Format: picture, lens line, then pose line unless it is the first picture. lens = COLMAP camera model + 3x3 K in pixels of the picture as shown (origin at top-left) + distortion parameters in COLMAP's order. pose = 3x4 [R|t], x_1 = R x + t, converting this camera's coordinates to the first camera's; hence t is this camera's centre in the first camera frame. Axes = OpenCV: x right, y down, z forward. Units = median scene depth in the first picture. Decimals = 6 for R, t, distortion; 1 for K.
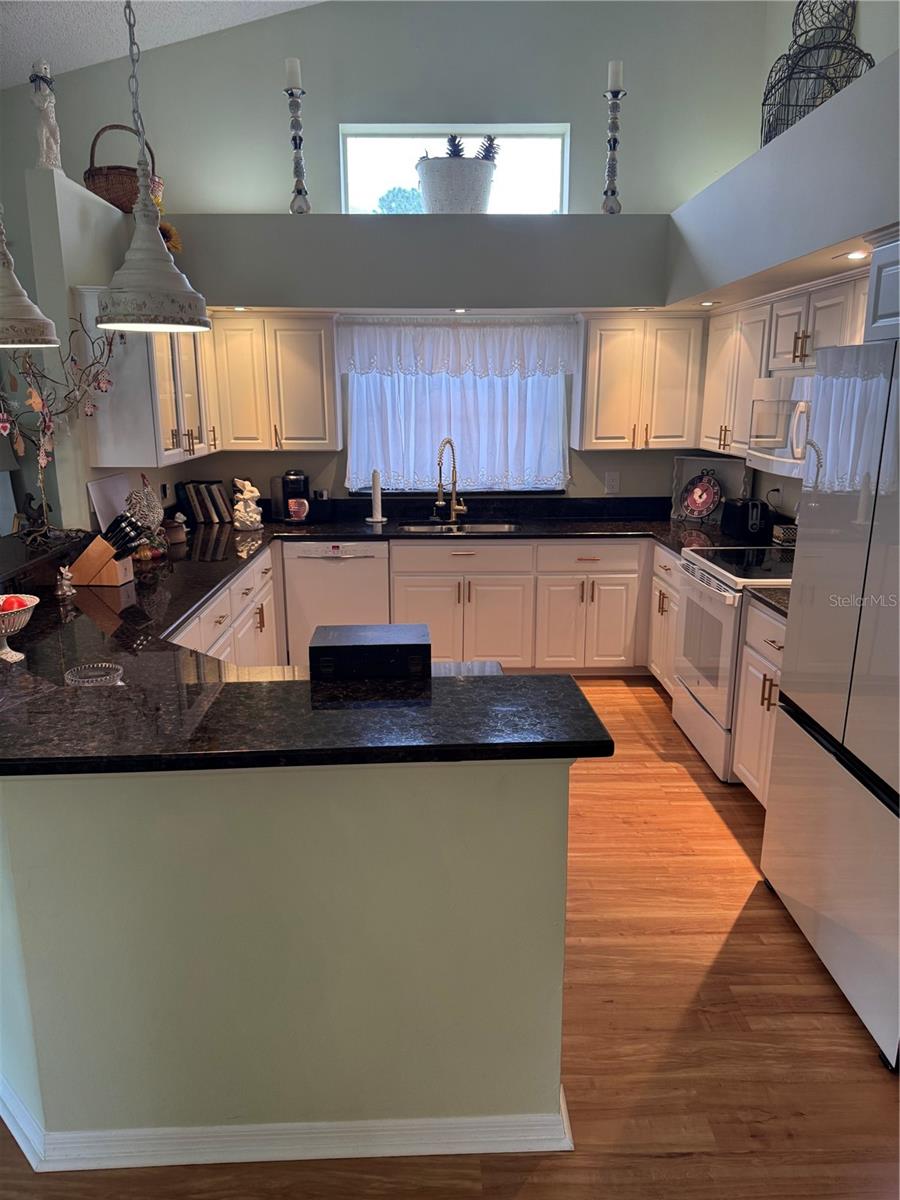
lens RADIAL K [[842.9, 0, 444.5], [0, 842.9, 603.3], [0, 0, 1]] dist [0.024200, -0.034631]
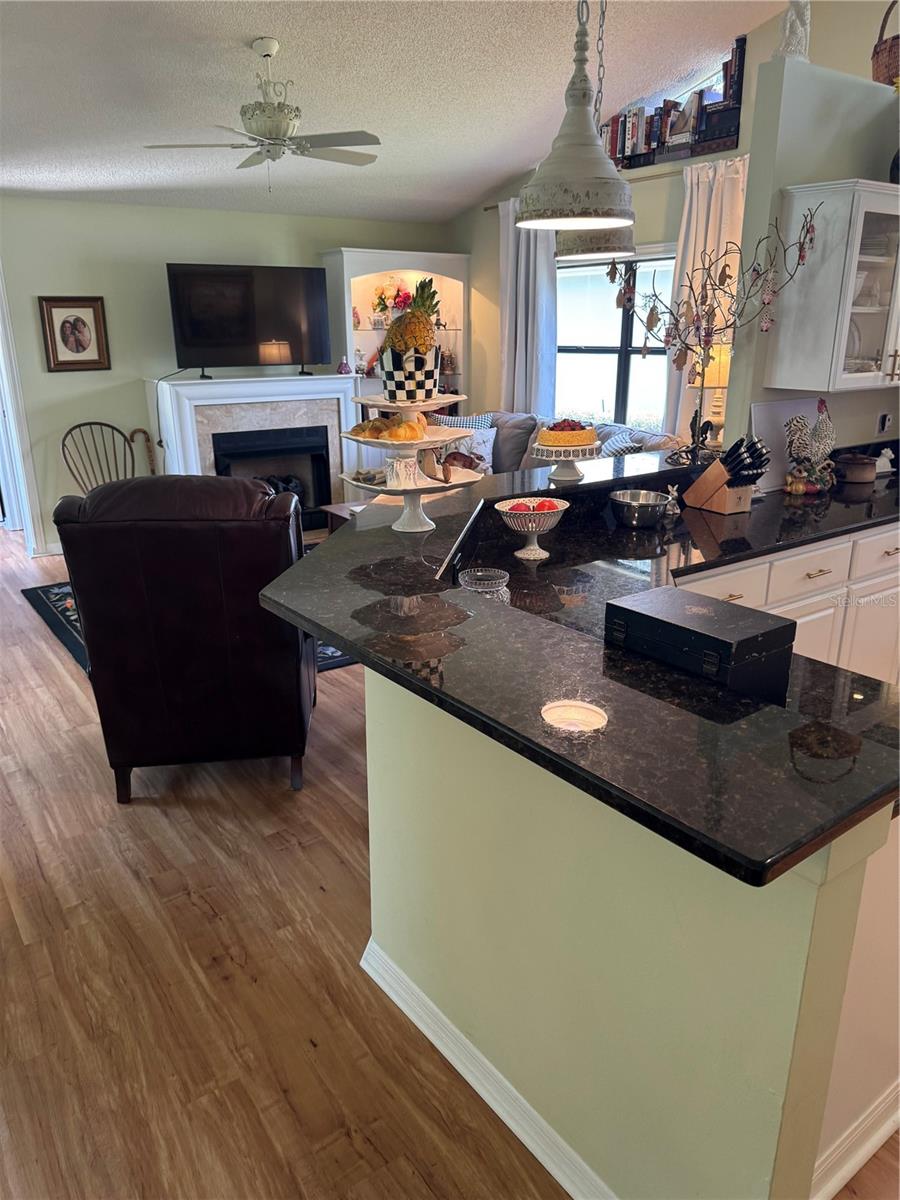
lens RADIAL K [[842.9, 0, 440.0], [0, 842.9, 605.9], [0, 0, 1]] dist [0.024200, -0.034631]
pose [[0.562176, 0.263329, -0.783975, 0.206833], [-0.193232, 0.963539, 0.185079, -0.035106], [0.804127, 0.047442, 0.592562, 0.184008]]
